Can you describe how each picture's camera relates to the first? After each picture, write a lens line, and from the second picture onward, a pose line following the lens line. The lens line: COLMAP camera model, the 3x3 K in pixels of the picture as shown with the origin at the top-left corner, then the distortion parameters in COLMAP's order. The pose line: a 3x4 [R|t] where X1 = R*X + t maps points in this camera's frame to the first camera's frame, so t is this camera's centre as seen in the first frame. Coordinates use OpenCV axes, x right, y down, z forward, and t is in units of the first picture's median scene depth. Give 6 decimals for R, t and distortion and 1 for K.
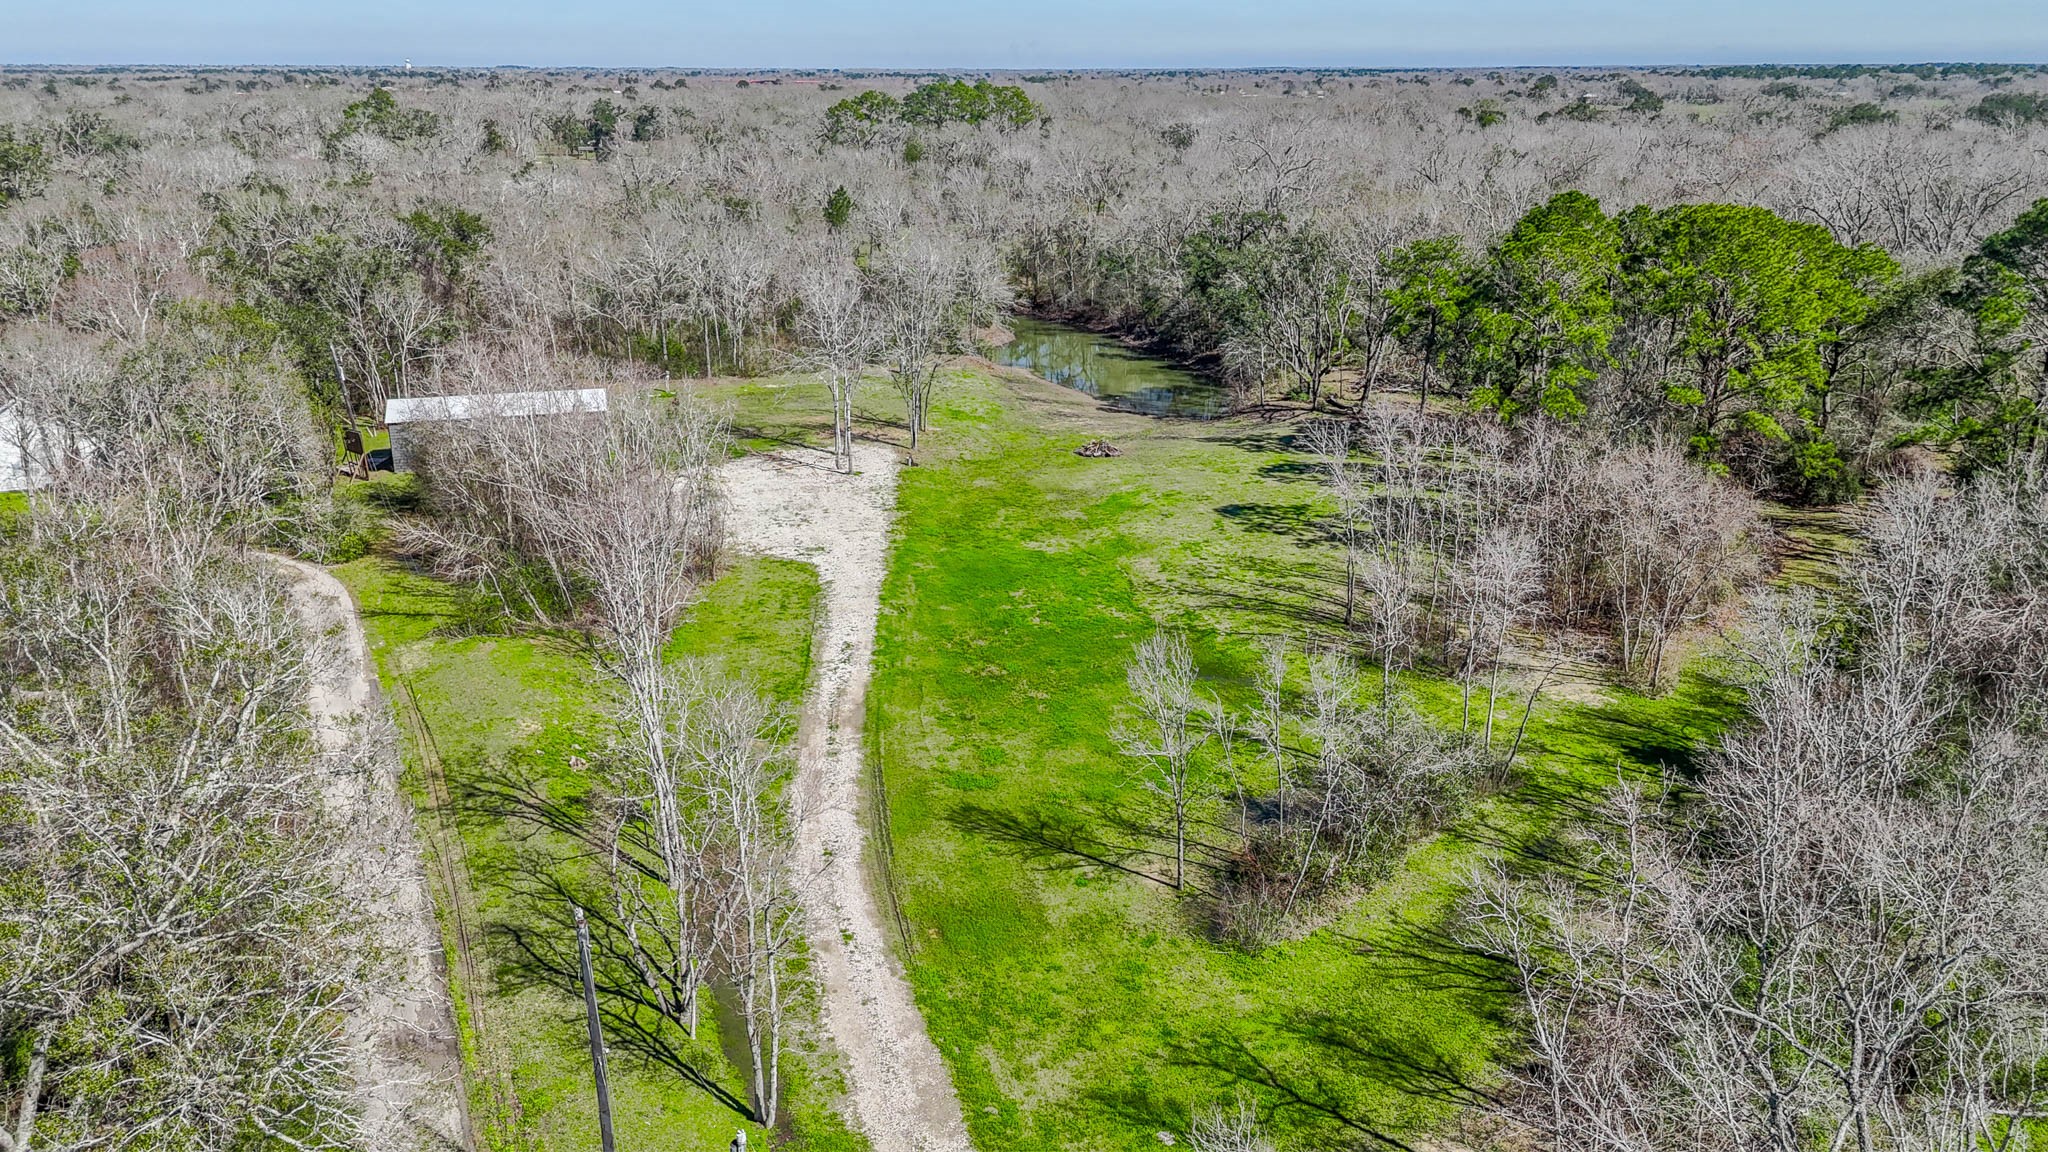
lens RADIAL K [[1484.3, 0, 1024.0], [0, 1484.3, 576.0], [0, 0, 1]] dist [0.103264, -0.153030]
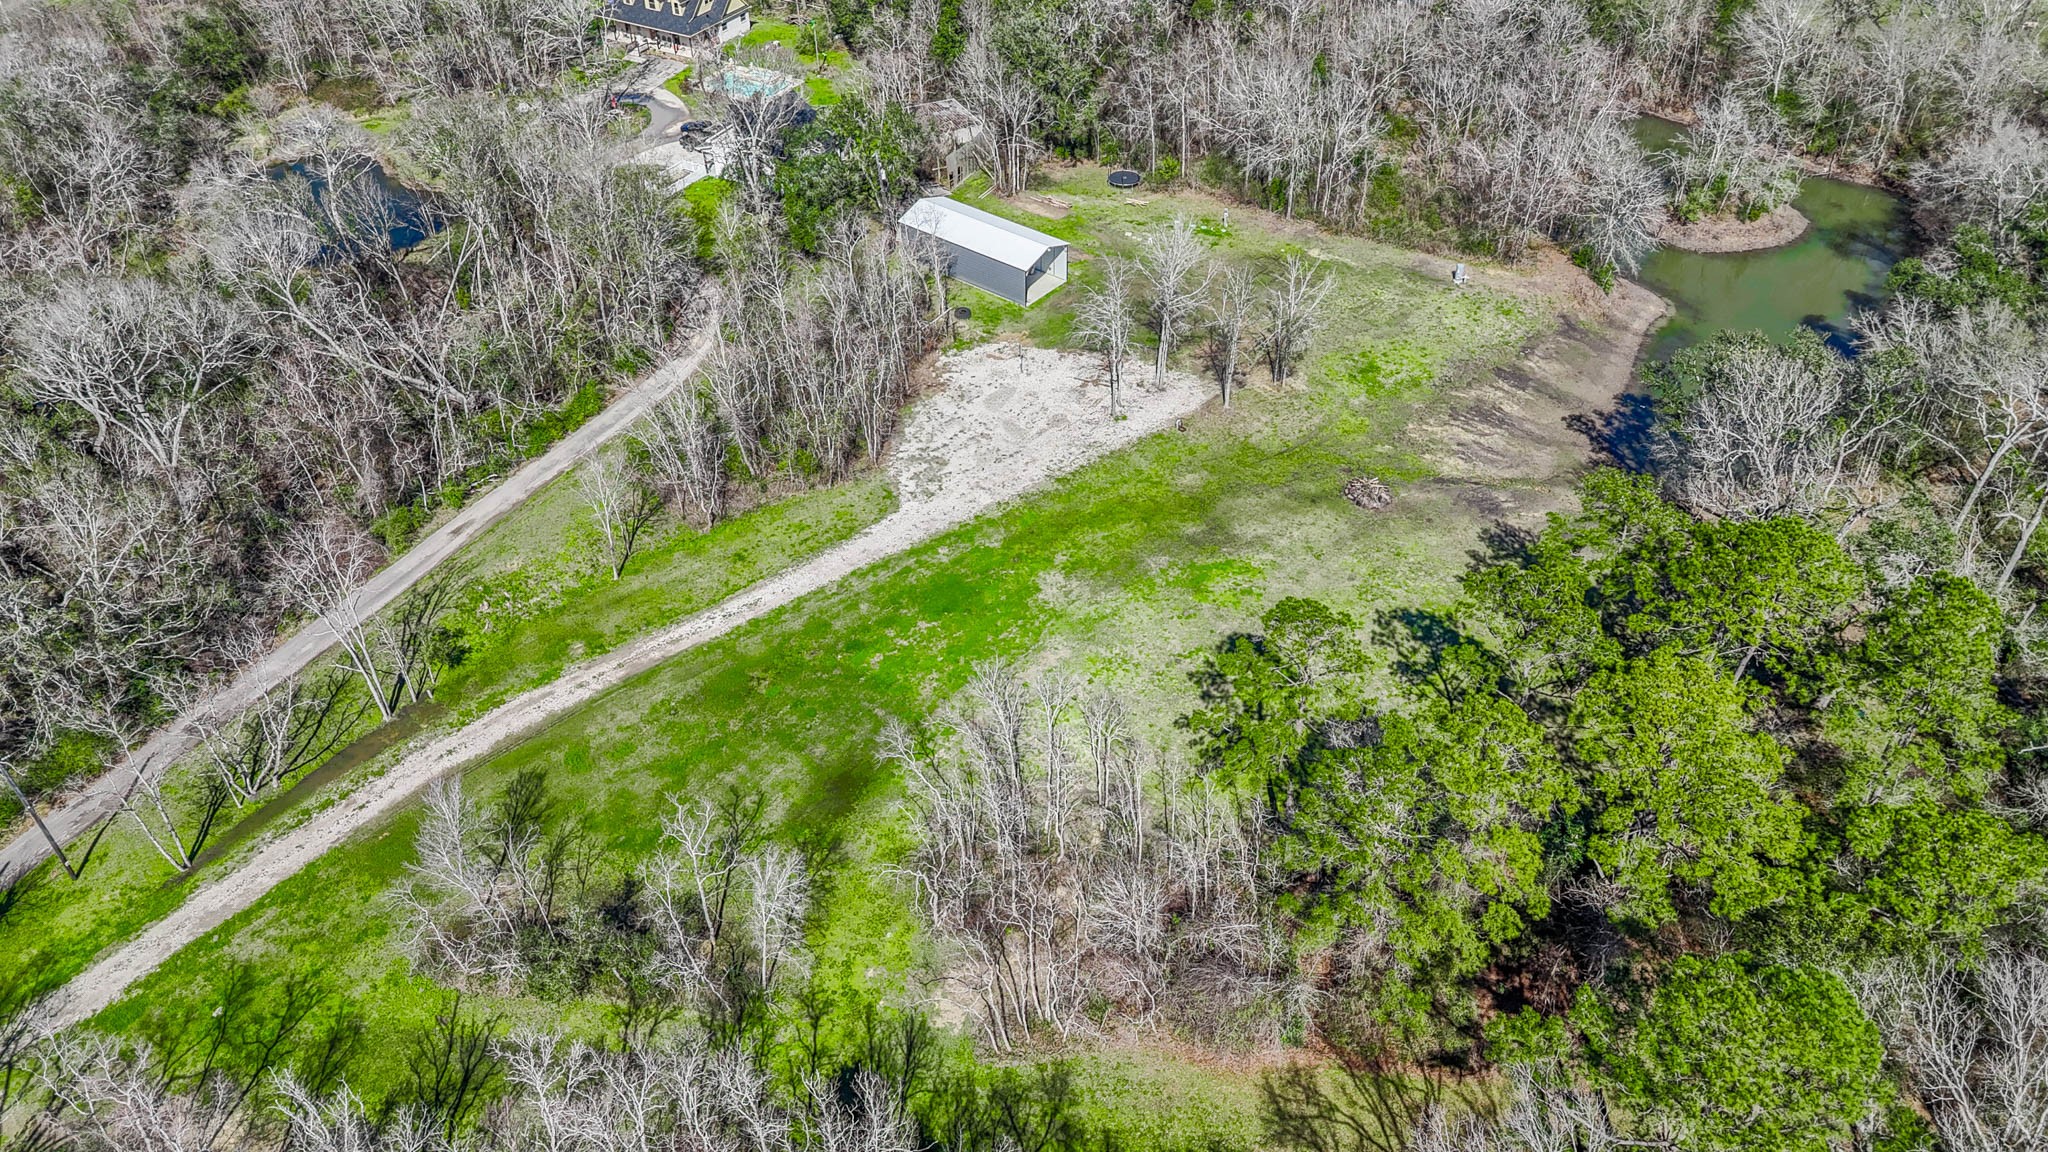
lens RADIAL K [[1484.3, 0, 1024.0], [0, 1484.3, 576.0], [0, 0, 1]] dist [0.103264, -0.153030]
pose [[0.576034, 0.519054, -0.631480, 0.778330], [-0.255581, 0.848156, 0.464014, -0.597839], [0.776443, -0.105893, 0.621227, 0.333475]]
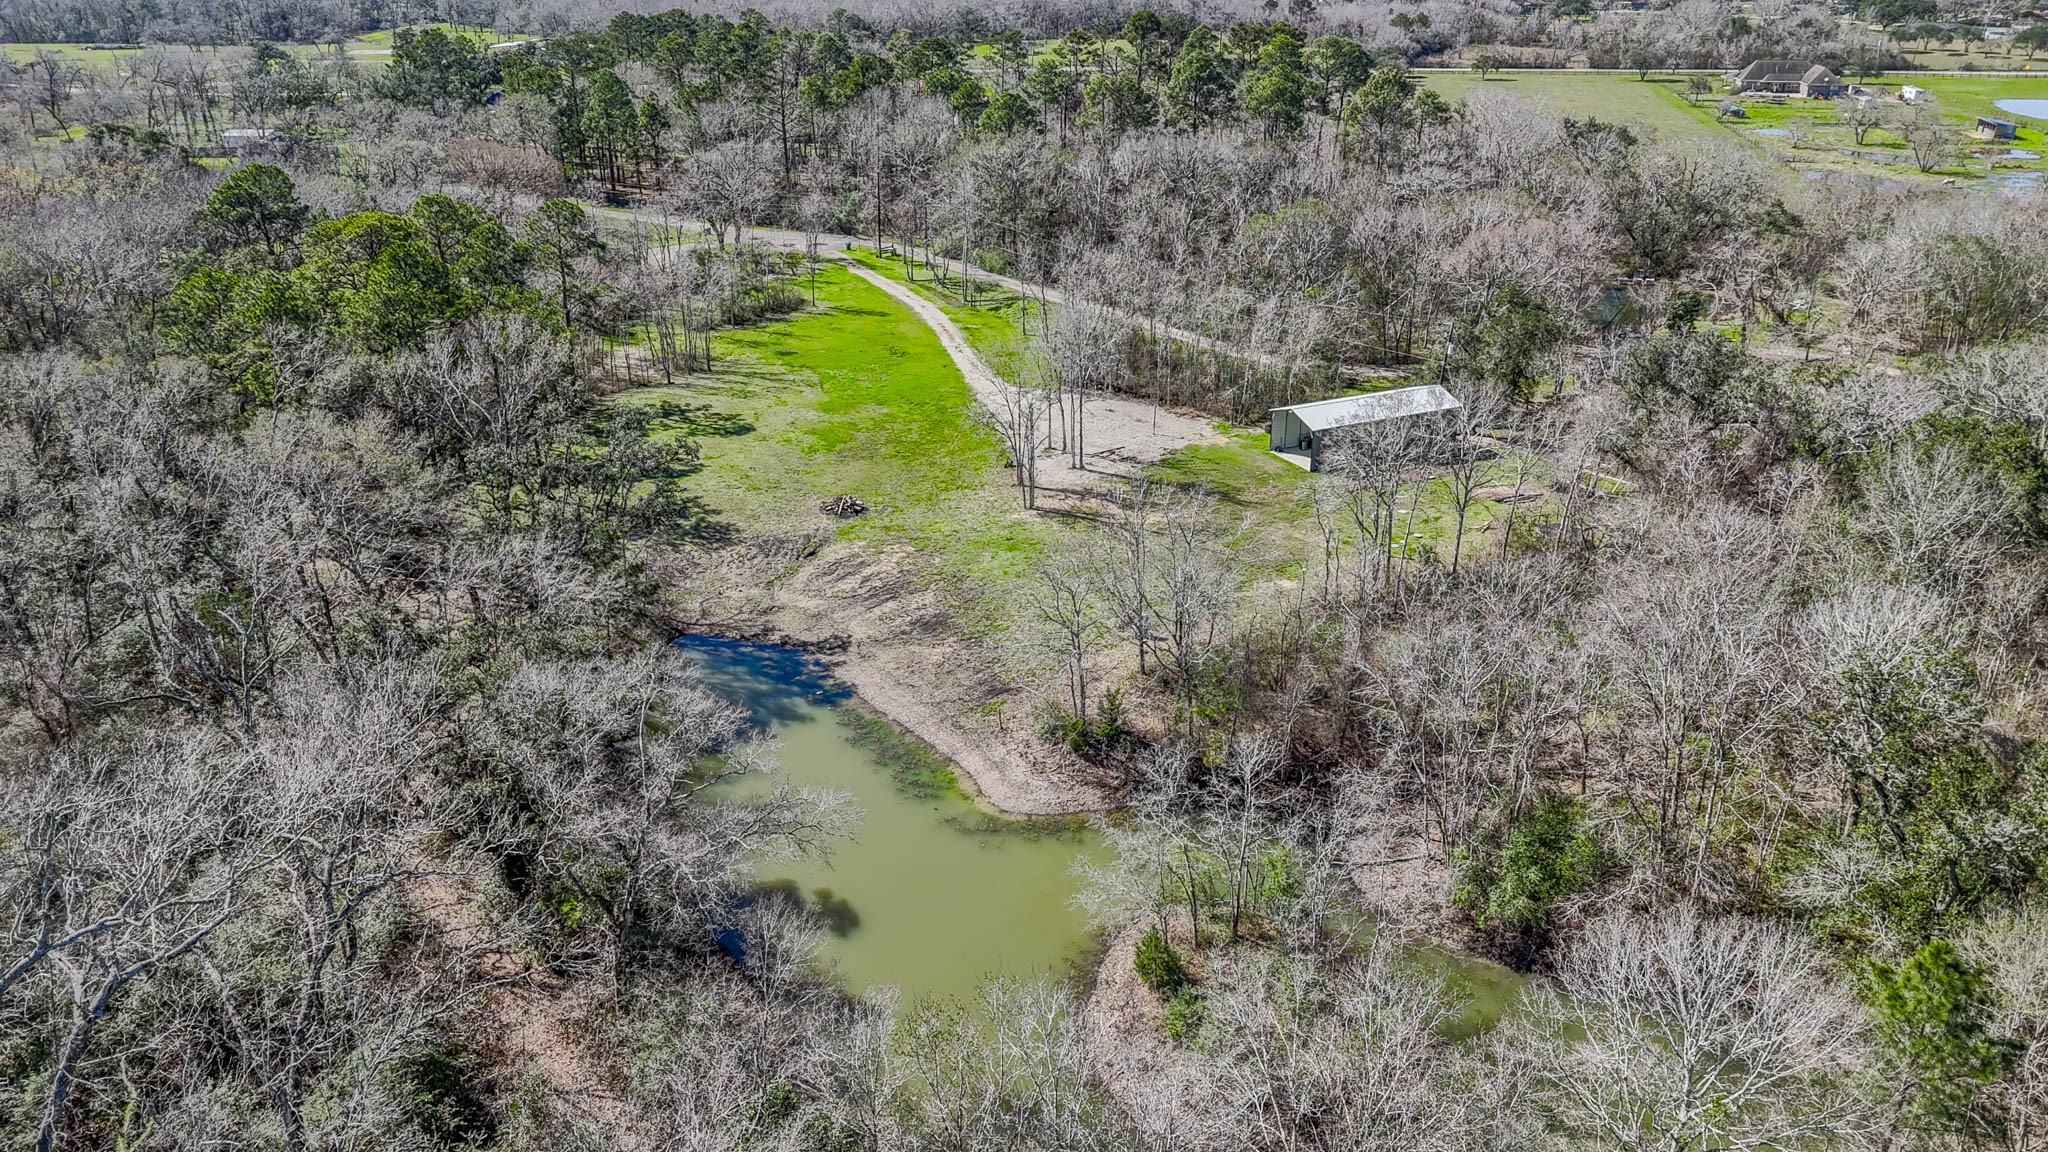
lens RADIAL K [[1484.3, 0, 1024.0], [0, 1484.3, 576.0], [0, 0, 1]] dist [0.103264, -0.153030]
pose [[-0.985386, 0.074983, -0.152947, 0.125293], [-0.048357, 0.737819, 0.673264, -1.036102], [0.163331, 0.670821, -0.723410, 2.509862]]
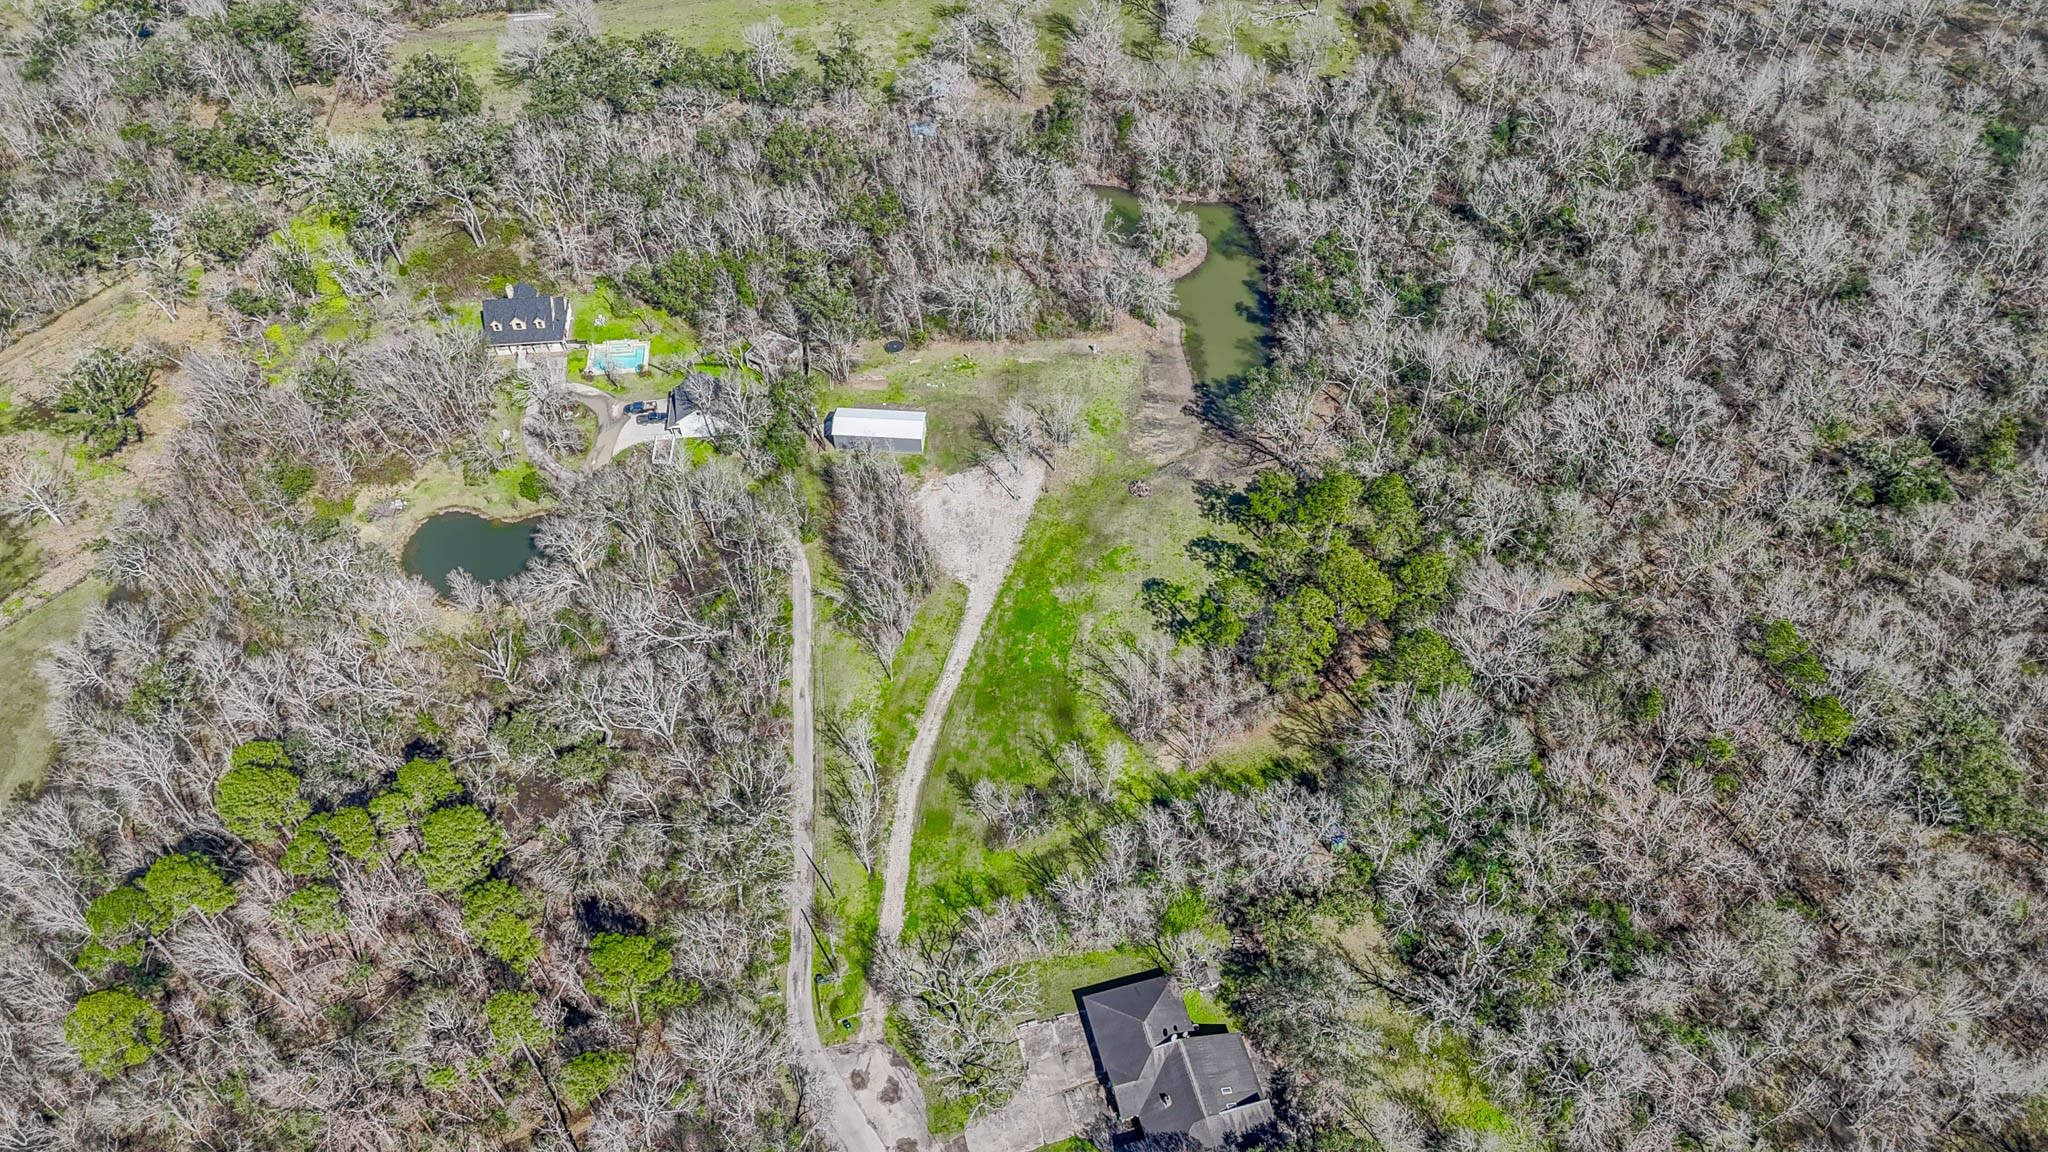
lens RADIAL K [[1484.3, 0, 1024.0], [0, 1484.3, 576.0], [0, 0, 1]] dist [0.103264, -0.153030]
pose [[0.937936, 0.267797, -0.220365, 0.554827], [-0.108948, 0.830762, 0.545862, -1.561655], [0.329251, -0.487976, 0.808377, -1.134272]]
